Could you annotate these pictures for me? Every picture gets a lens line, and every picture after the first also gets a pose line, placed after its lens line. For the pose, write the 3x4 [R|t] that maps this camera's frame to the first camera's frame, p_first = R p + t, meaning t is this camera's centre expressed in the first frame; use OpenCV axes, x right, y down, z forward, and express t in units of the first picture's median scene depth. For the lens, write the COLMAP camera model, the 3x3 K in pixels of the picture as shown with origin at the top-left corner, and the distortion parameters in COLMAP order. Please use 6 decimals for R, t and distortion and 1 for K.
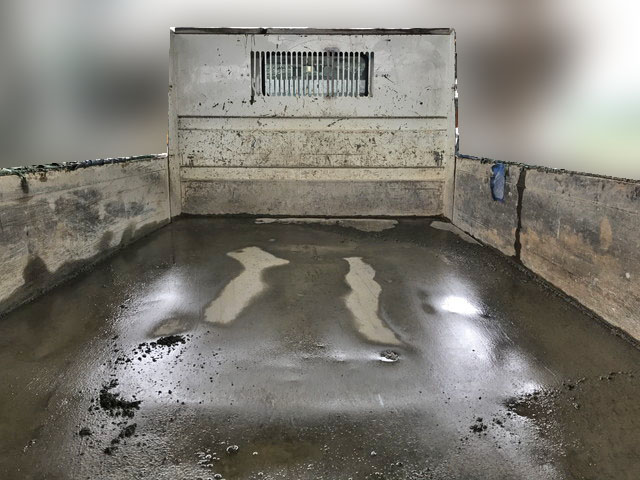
lens RADIAL K [[521.6, 0, 322.8], [0, 521.6, 241.3], [0, 0, 1]] dist [0.035650, -0.026919]
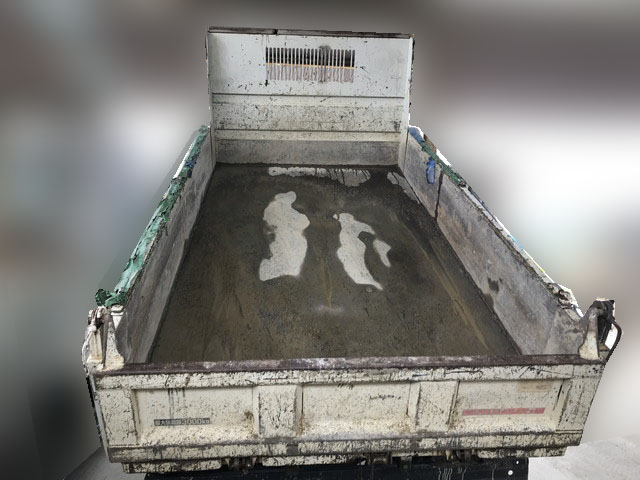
lens RADIAL K [[521.6, 0, 319.3], [0, 521.6, 240.2], [0, 0, 1]] dist [0.035650, -0.026919]
pose [[0.997123, -0.005066, 0.075635, -0.101695], [-0.015064, 0.964620, 0.263213, -0.232569], [-0.074293, -0.263595, 0.961768, -0.447759]]
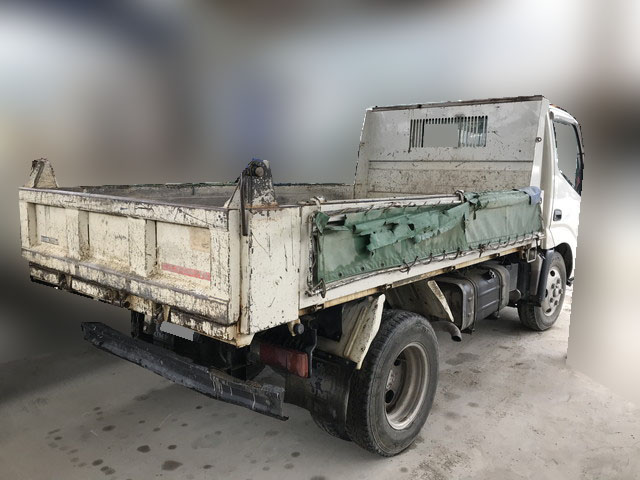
lens RADIAL K [[521.6, 0, 317.7], [0, 521.6, 237.1], [0, 0, 1]] dist [0.035650, -0.026919]
pose [[0.764213, 0.092847, -0.638245, 0.658675], [-0.141315, 0.989643, -0.025240, 0.060420], [0.629291, 0.109483, 0.769419, -0.325288]]
